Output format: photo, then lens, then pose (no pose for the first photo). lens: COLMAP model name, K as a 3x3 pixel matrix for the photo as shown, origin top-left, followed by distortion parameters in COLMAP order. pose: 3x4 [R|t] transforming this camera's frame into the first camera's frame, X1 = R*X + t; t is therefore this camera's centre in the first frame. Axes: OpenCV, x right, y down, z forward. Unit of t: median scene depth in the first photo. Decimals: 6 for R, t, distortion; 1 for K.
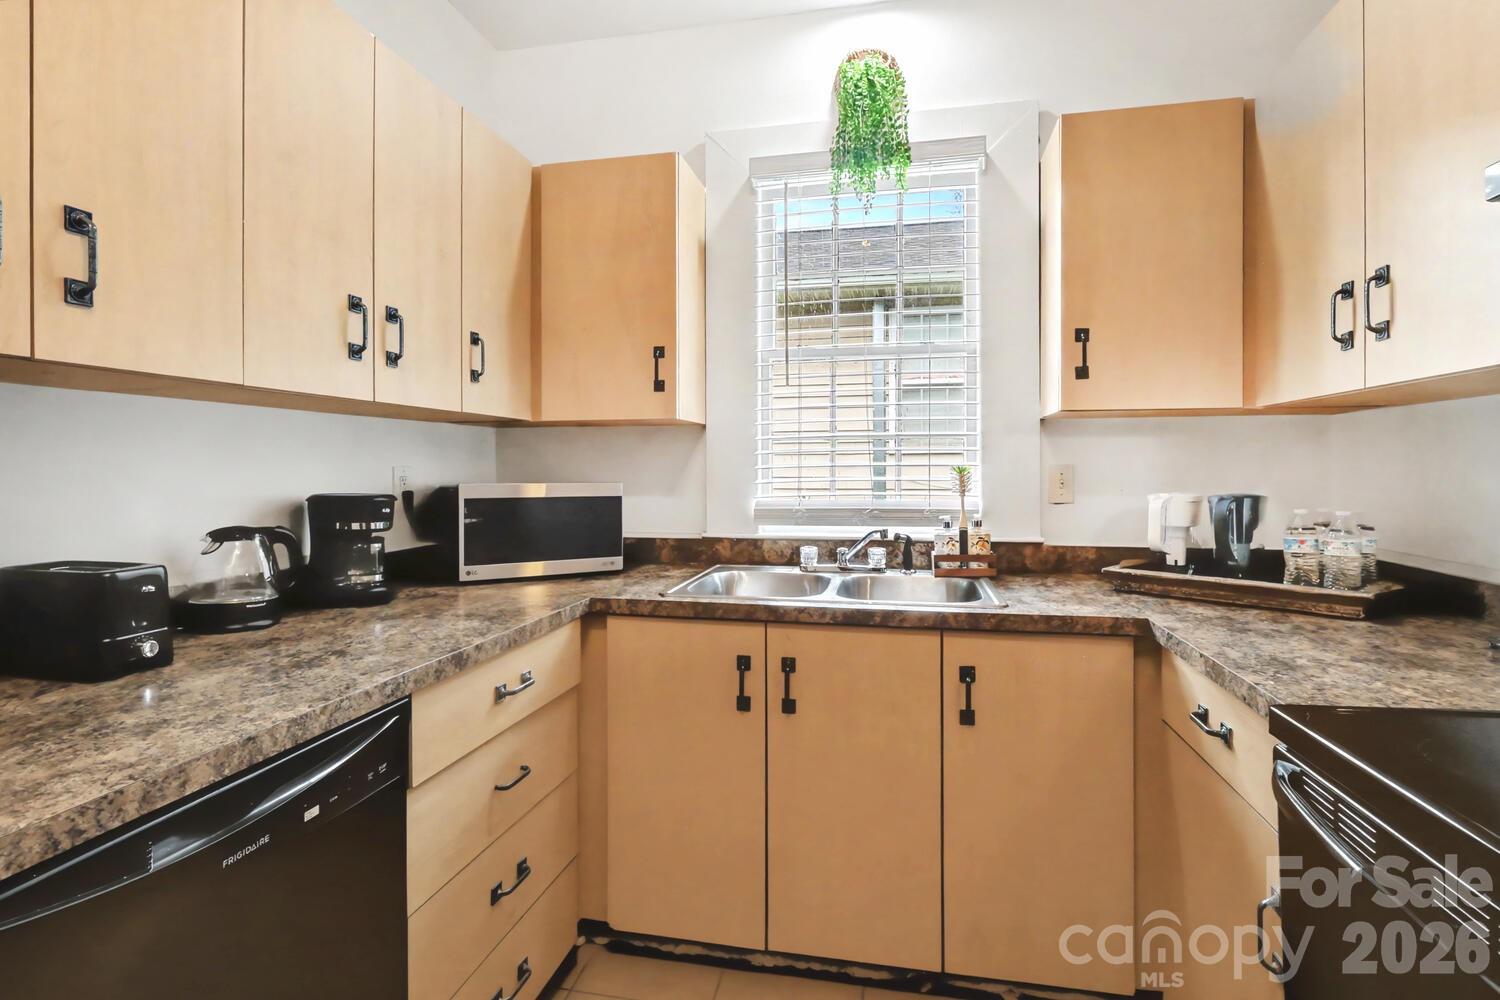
lens RADIAL K [[739.2, 0, 751.8], [0, 739.2, 507.8], [0, 0, 1]] dist [-0.000213, 0.000024]
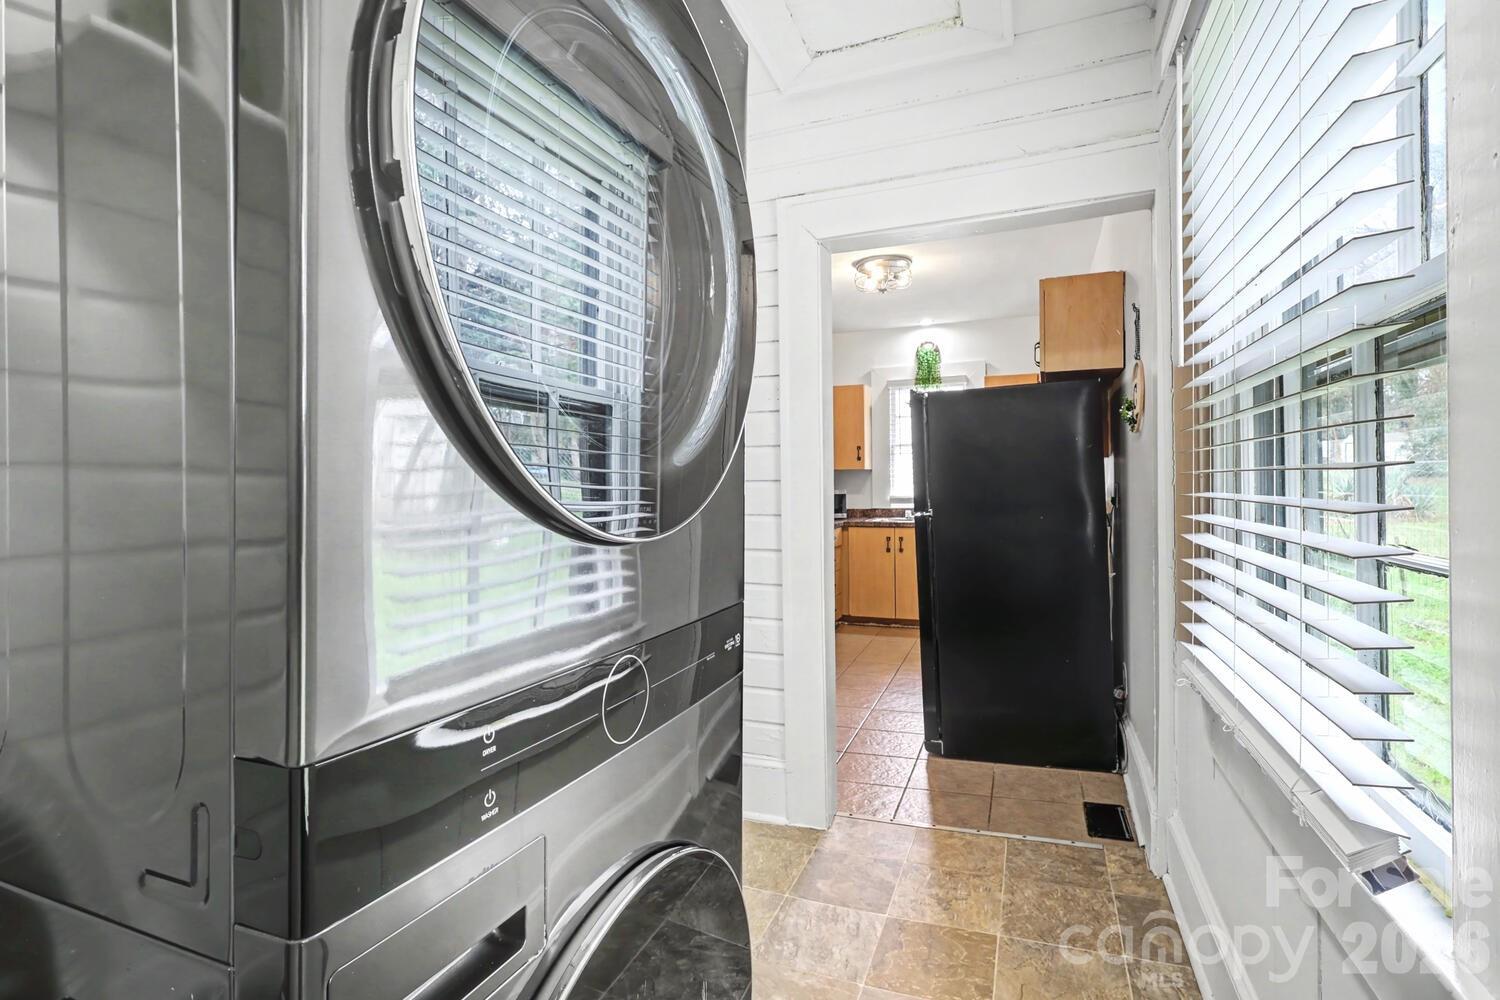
lens RADIAL K [[739.2, 0, 751.8], [0, 739.2, 507.8], [0, 0, 1]] dist [-0.000213, 0.000024]
pose [[0.989008, -0.003397, -0.147824, -0.107930], [0.001135, 0.999881, -0.015384, 0.089639], [0.147858, 0.015047, 0.988894, -2.116133]]
